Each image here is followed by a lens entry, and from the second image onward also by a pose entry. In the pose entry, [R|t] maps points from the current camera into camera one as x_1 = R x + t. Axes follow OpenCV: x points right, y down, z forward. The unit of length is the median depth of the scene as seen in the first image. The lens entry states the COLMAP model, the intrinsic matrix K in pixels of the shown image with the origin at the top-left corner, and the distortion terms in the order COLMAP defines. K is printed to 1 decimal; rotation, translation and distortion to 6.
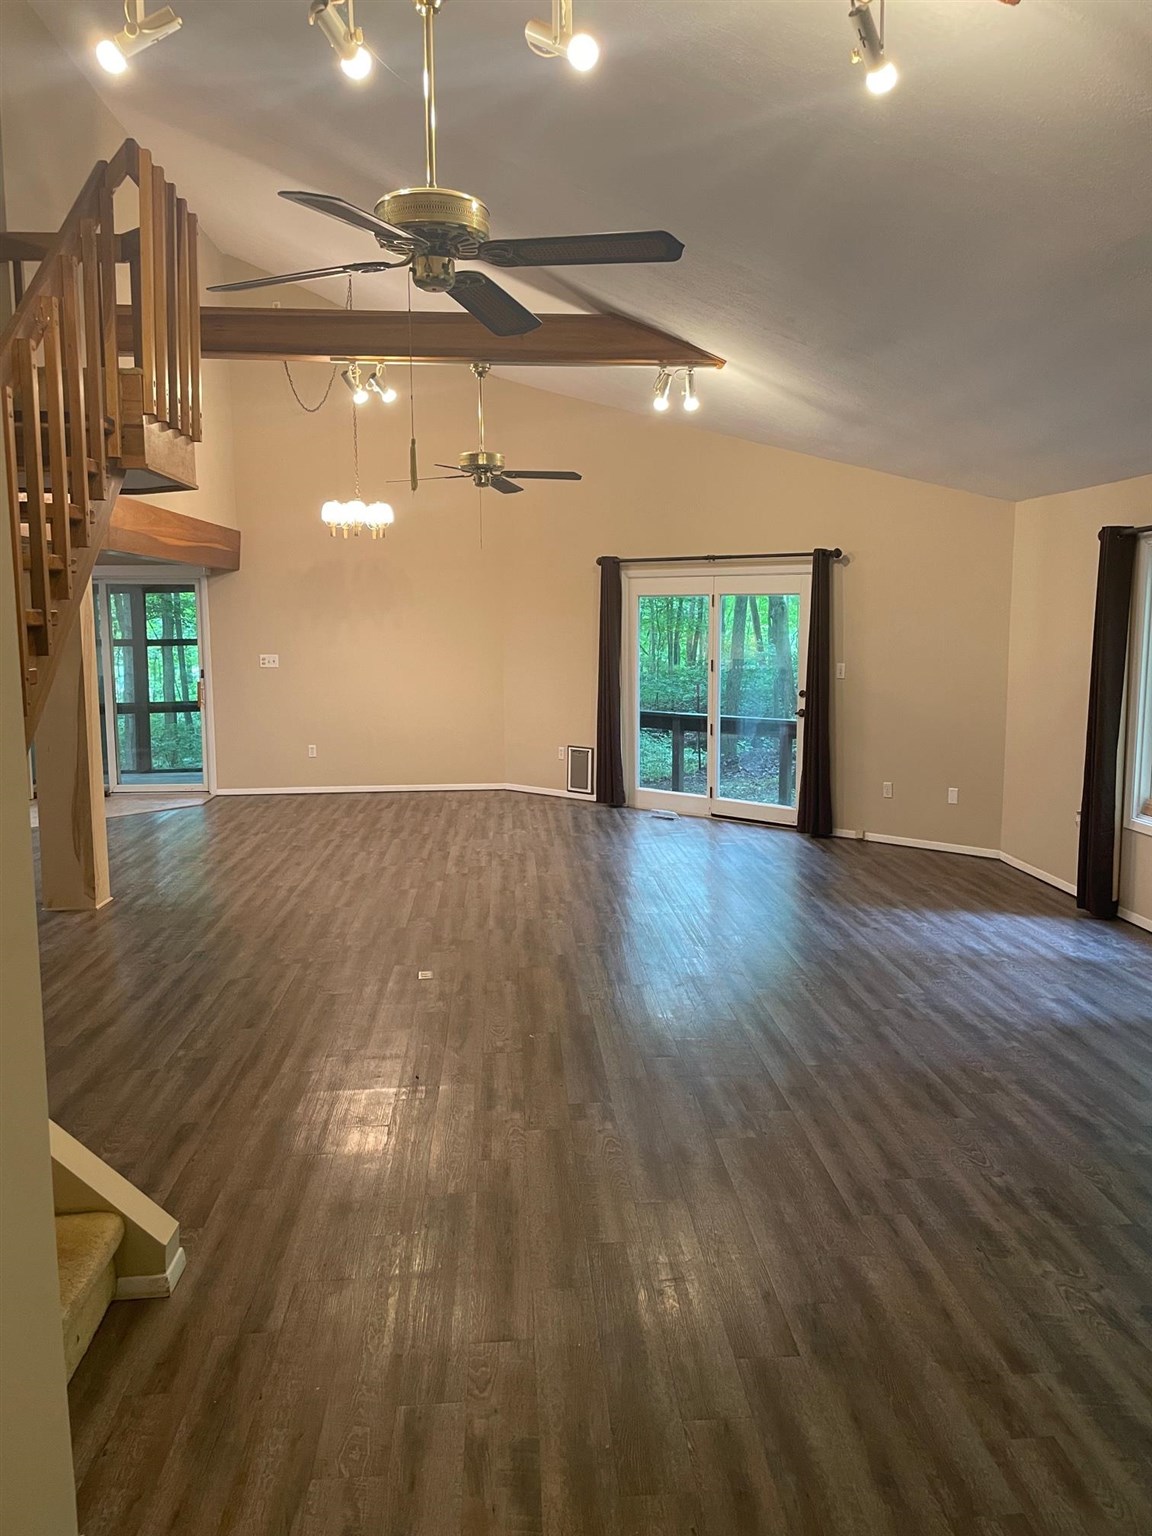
lens RADIAL K [[1164.7, 0, 582.2], [0, 1164.7, 754.0], [0, 0, 1]] dist [0.087428, -0.122521]
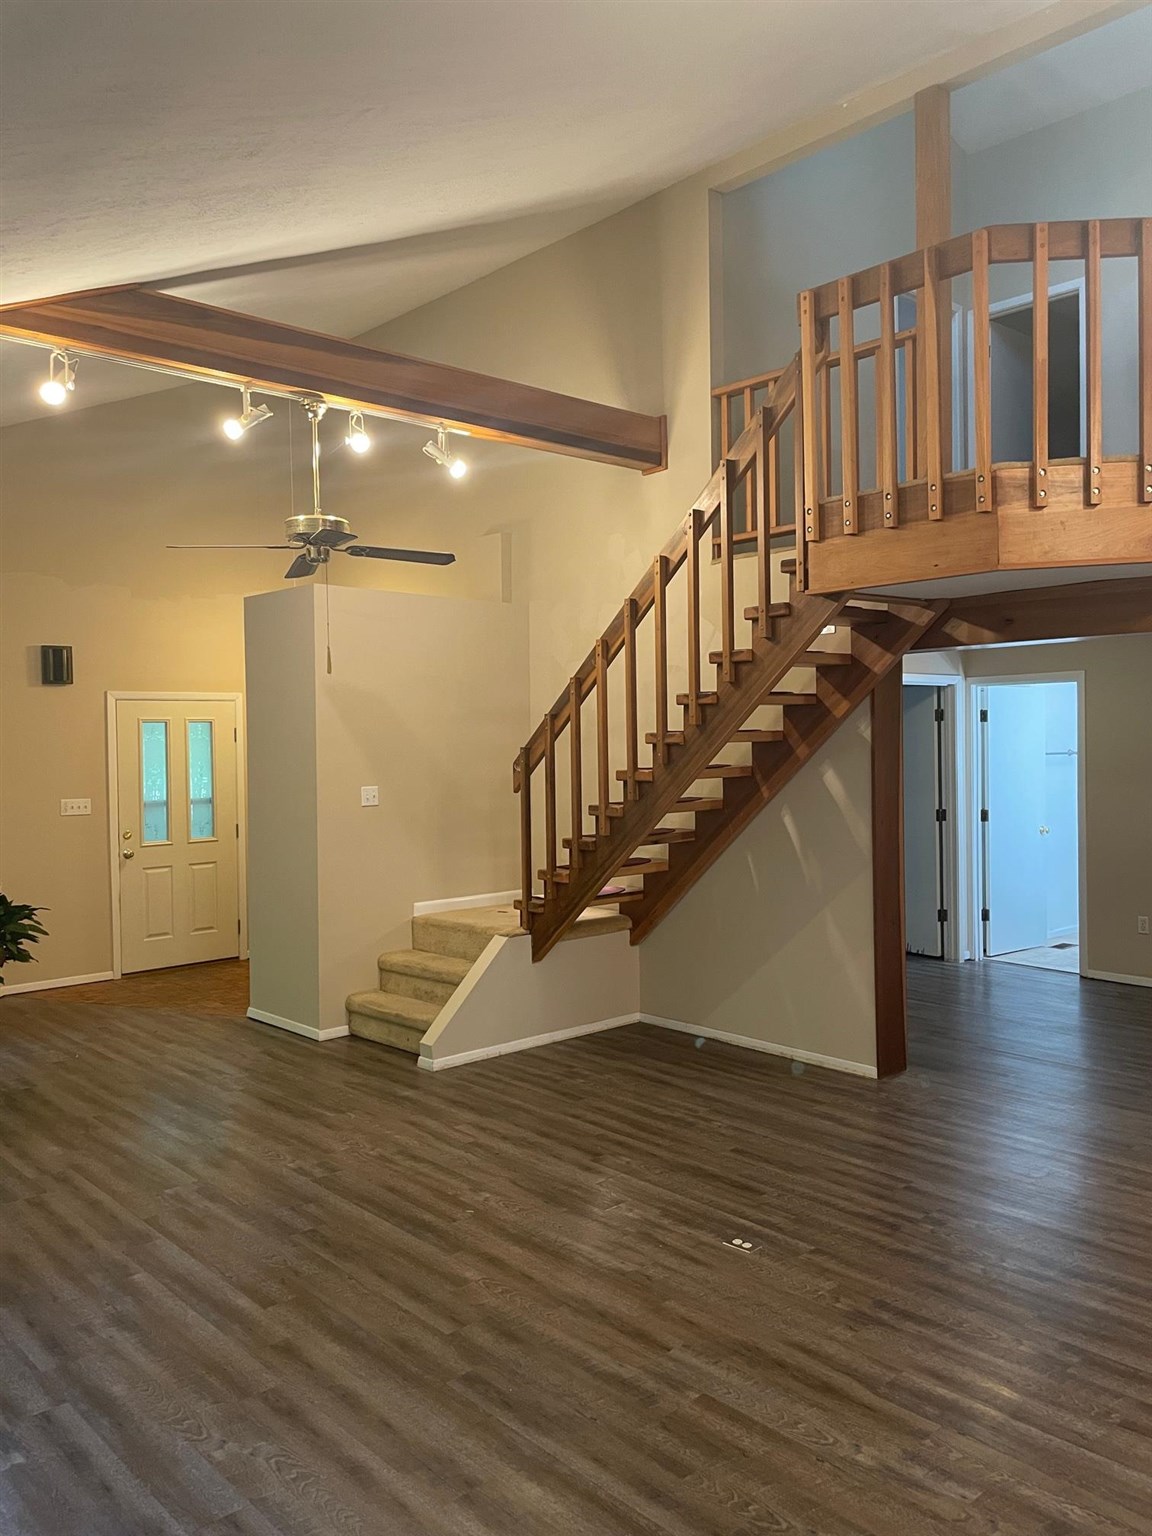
lens RADIAL K [[1164.7, 0, 584.4], [0, 1164.7, 756.5], [0, 0, 1]] dist [0.087428, -0.122521]
pose [[-0.777731, 0.027883, -0.627978, 0.344445], [-0.054926, 0.992180, 0.112077, -0.161239], [0.626193, 0.121658, -0.770118, 1.328746]]
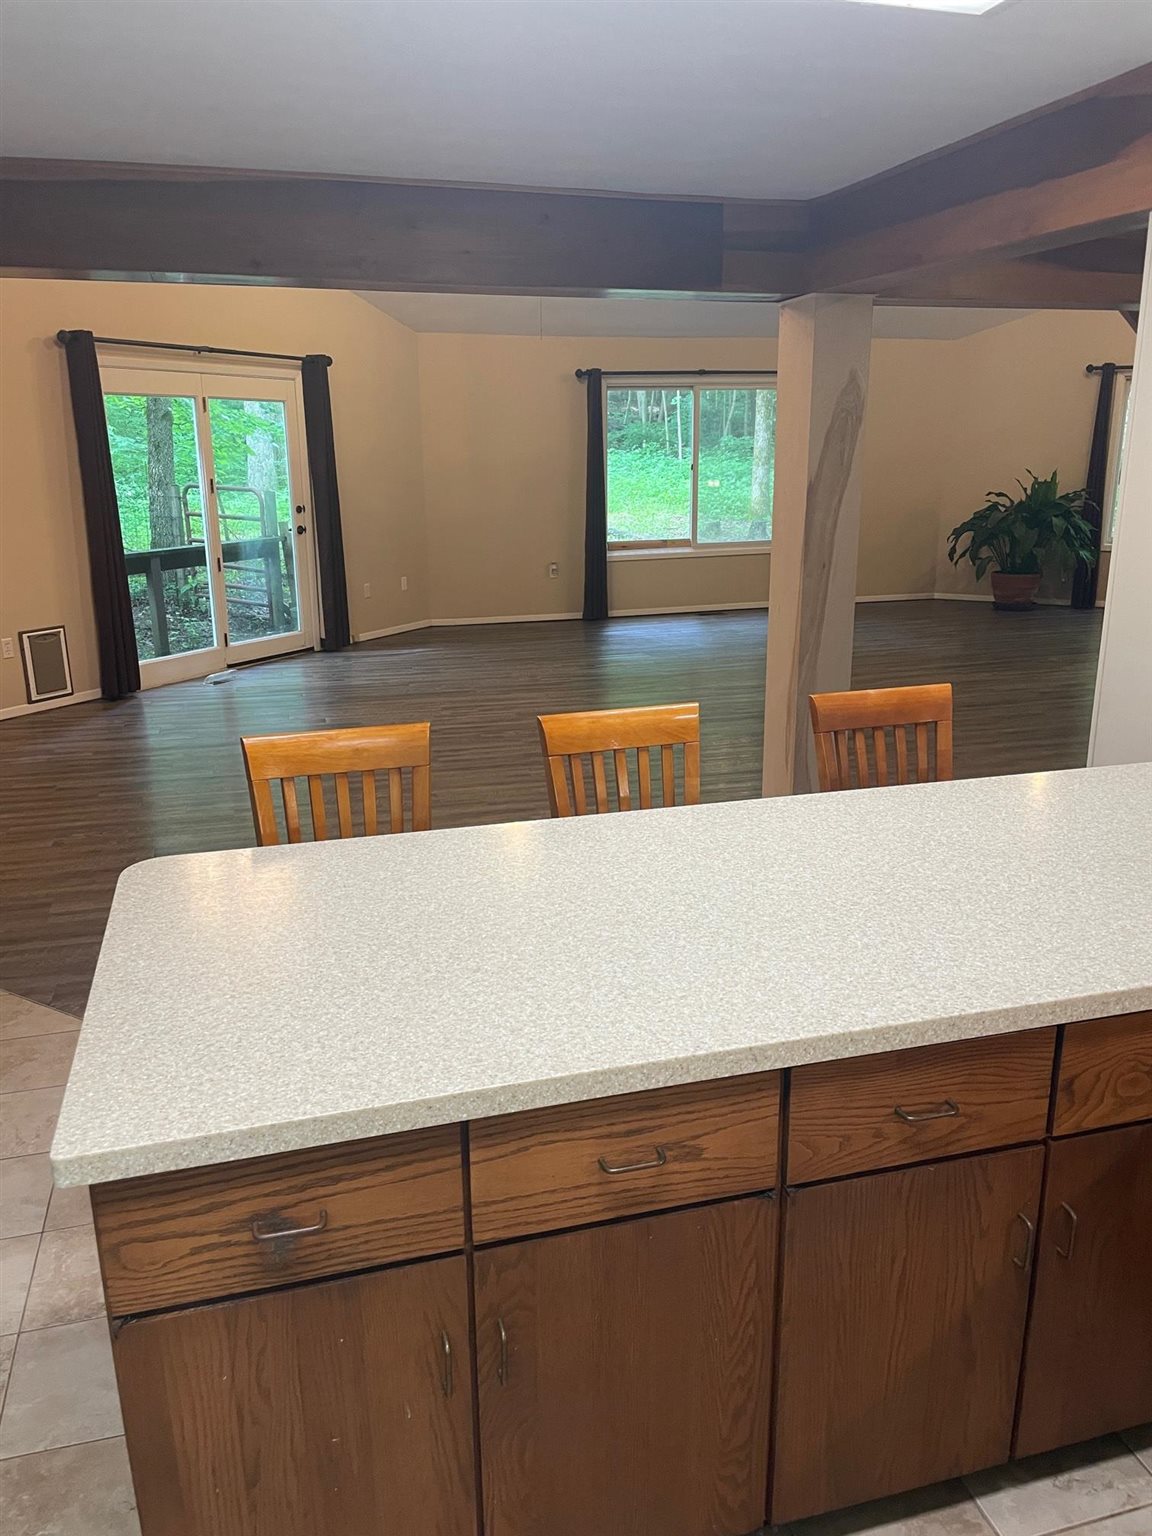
lens RADIAL K [[1164.7, 0, 589.4], [0, 1164.7, 767.4], [0, 0, 1]] dist [0.087428, -0.122521]
pose [[-0.208976, -0.262506, 0.942030, -1.239332], [0.122249, 0.948729, 0.291492, -0.153626], [-0.970250, 0.176077, -0.166170, 1.442807]]
